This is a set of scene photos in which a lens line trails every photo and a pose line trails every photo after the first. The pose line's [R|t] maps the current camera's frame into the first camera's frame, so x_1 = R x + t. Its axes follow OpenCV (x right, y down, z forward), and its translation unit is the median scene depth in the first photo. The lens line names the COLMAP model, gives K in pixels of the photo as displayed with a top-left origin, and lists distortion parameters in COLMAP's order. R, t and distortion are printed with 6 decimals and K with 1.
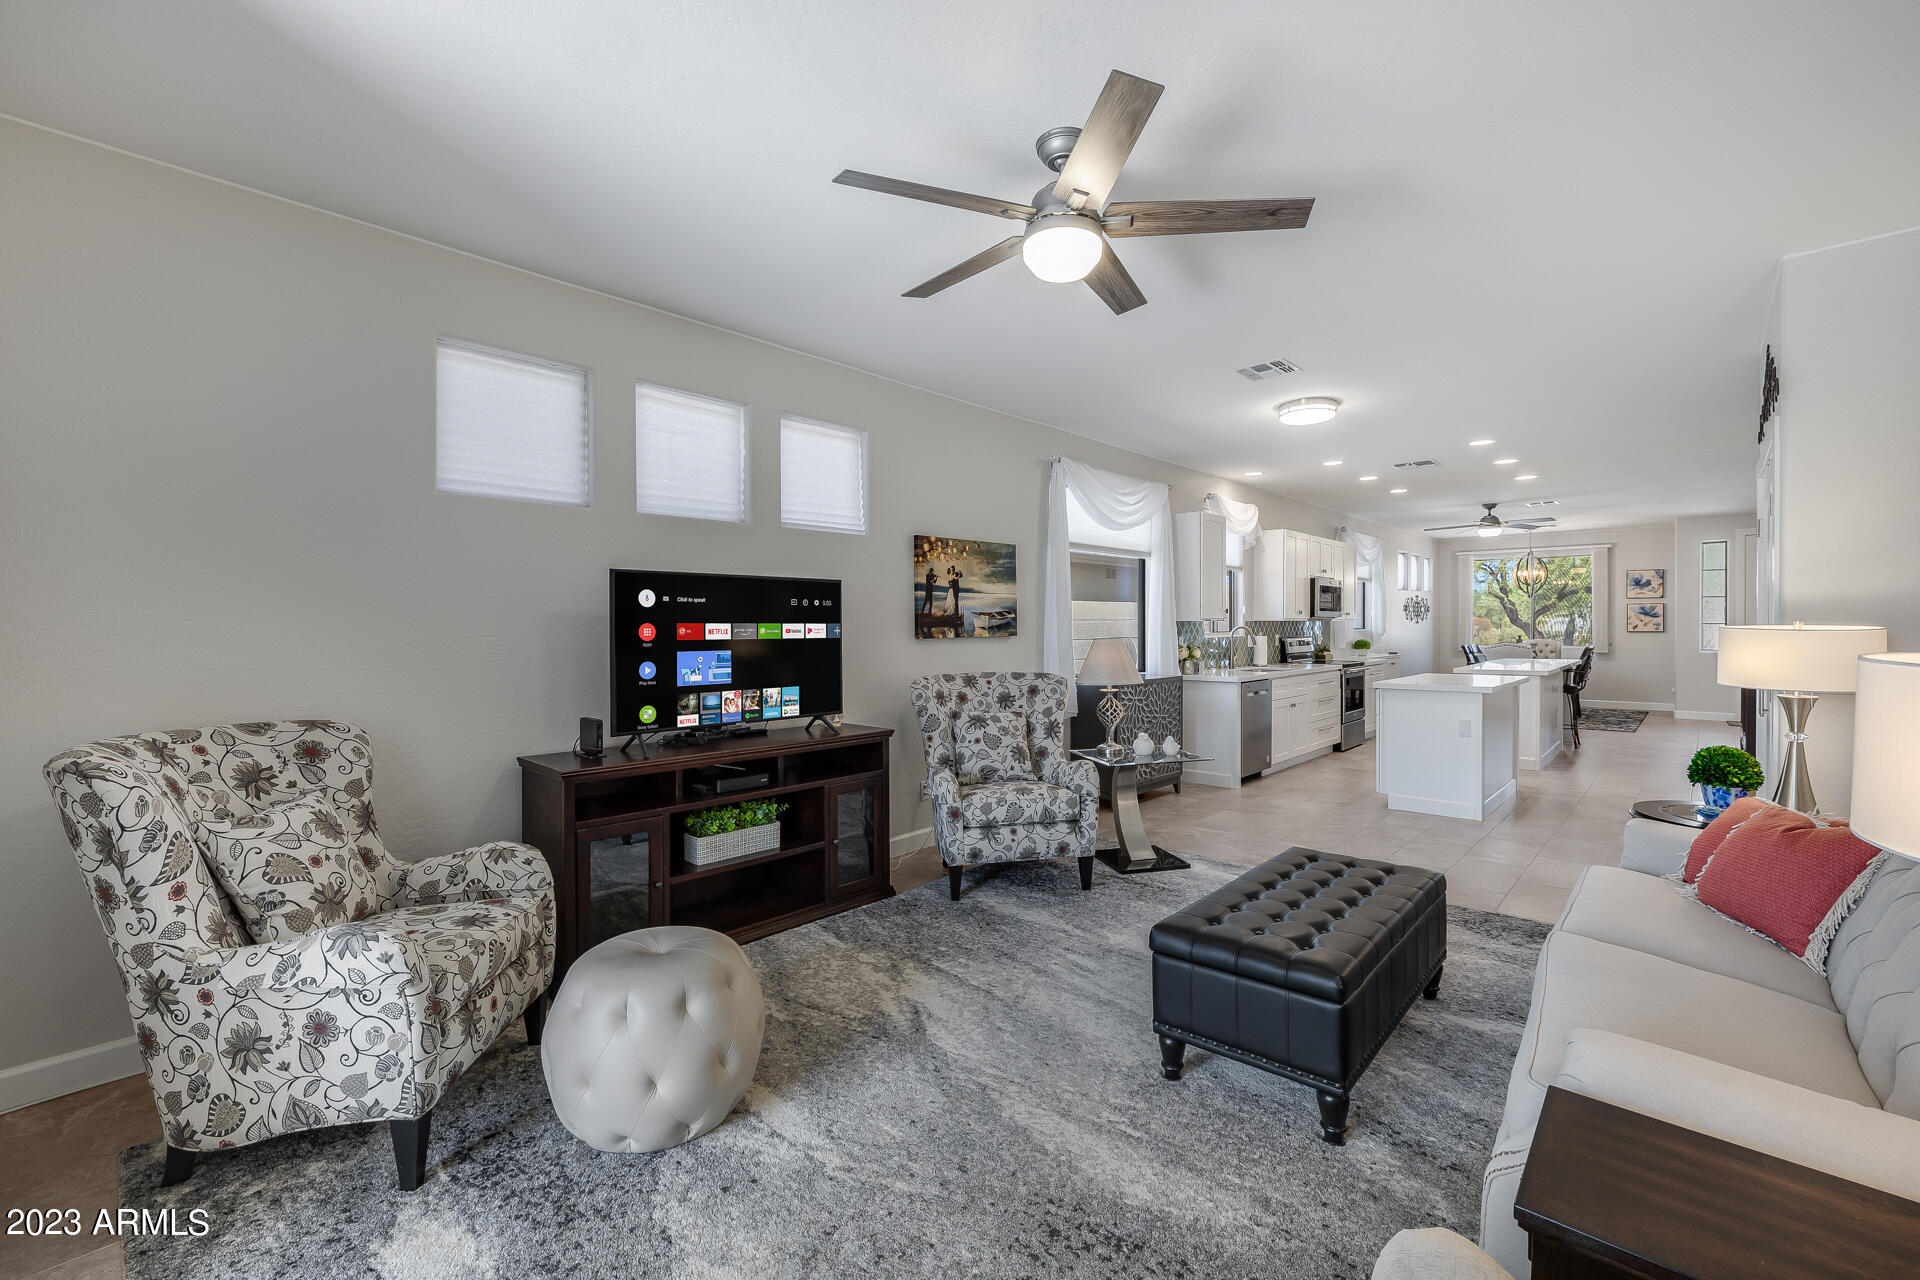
lens RADIAL K [[812.4, 0, 964.3], [0, 812.4, 636.2], [0, 0, 1]] dist [-0.000416, -0.000058]
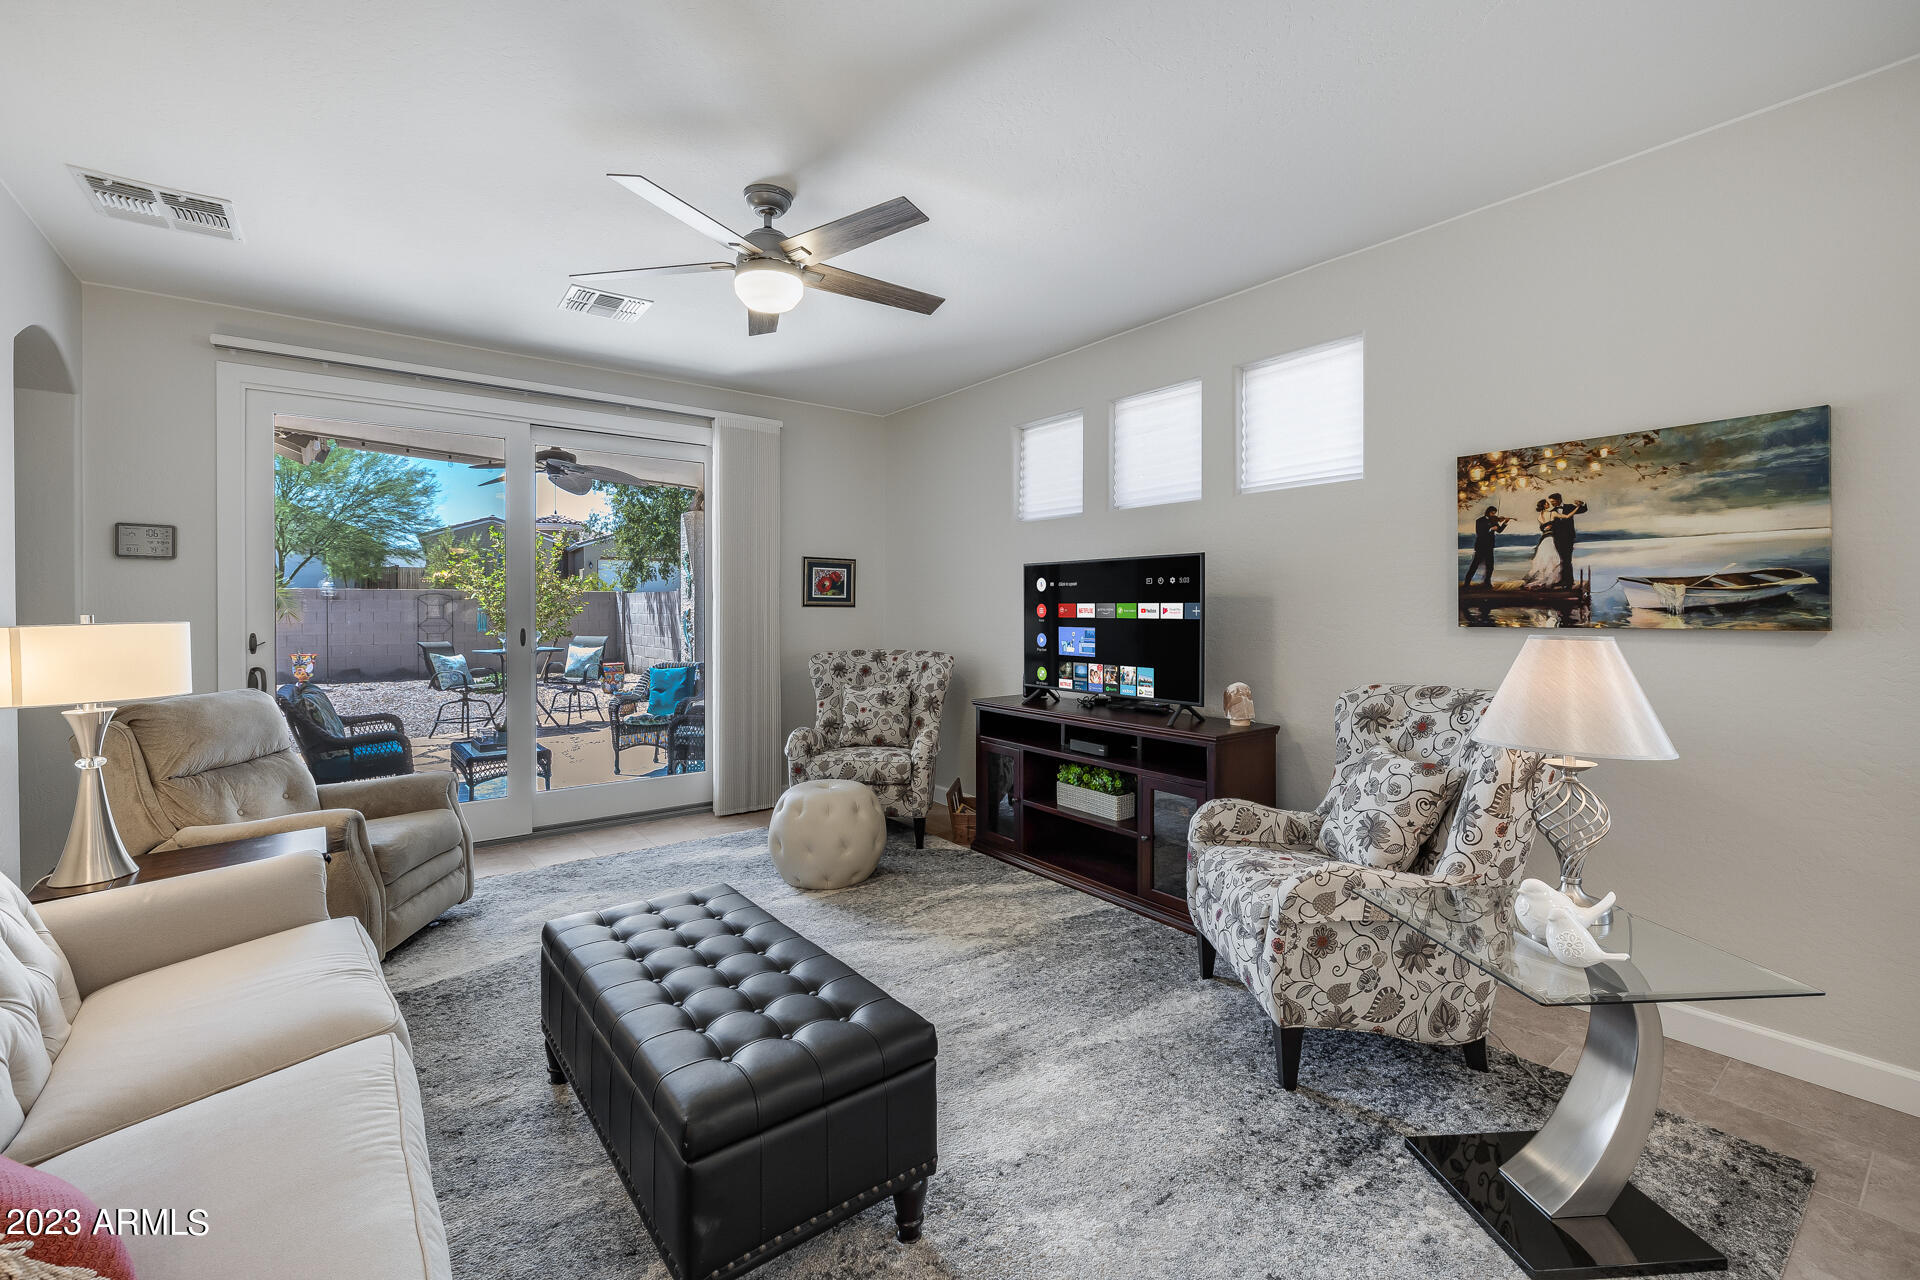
lens RADIAL K [[812.4, 0, 962.1], [0, 812.4, 608.4], [0, 0, 1]] dist [-0.000416, -0.000058]
pose [[-0.173917, 0.007680, -0.984730, 0.796334], [-0.008454, 0.999921, 0.009291, -0.016737], [0.984724, 0.009941, -0.173838, 0.957011]]
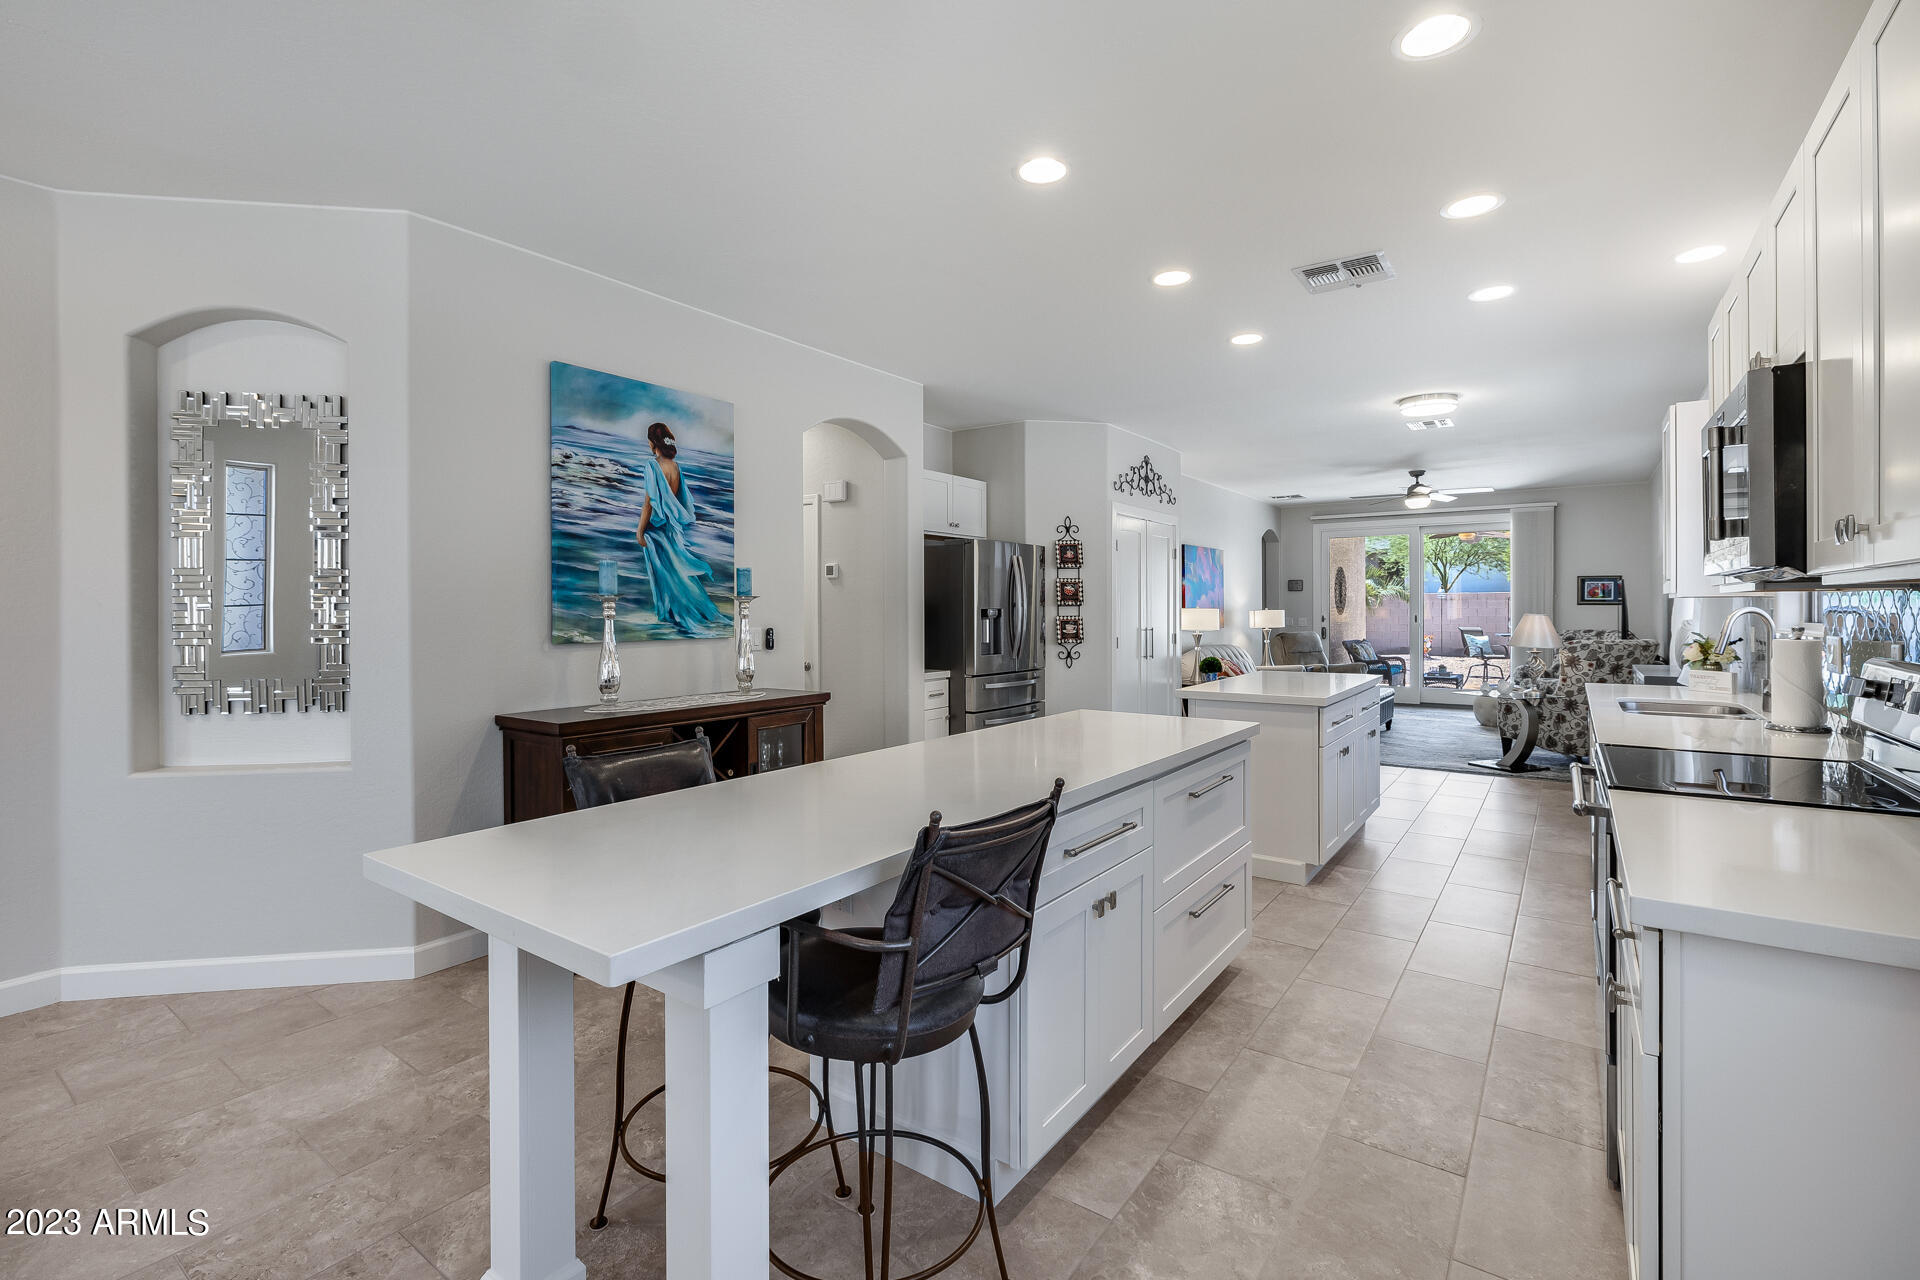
lens RADIAL K [[865.4, 0, 955.2], [0, 865.4, 622.2], [0, 0, 1]] dist [0.000511, 0.000021]
pose [[-0.993064, 0.012341, -0.116928, 1.246296], [0.009402, 0.999627, 0.025654, -0.027668], [0.117201, 0.024376, -0.992809, 1.972679]]
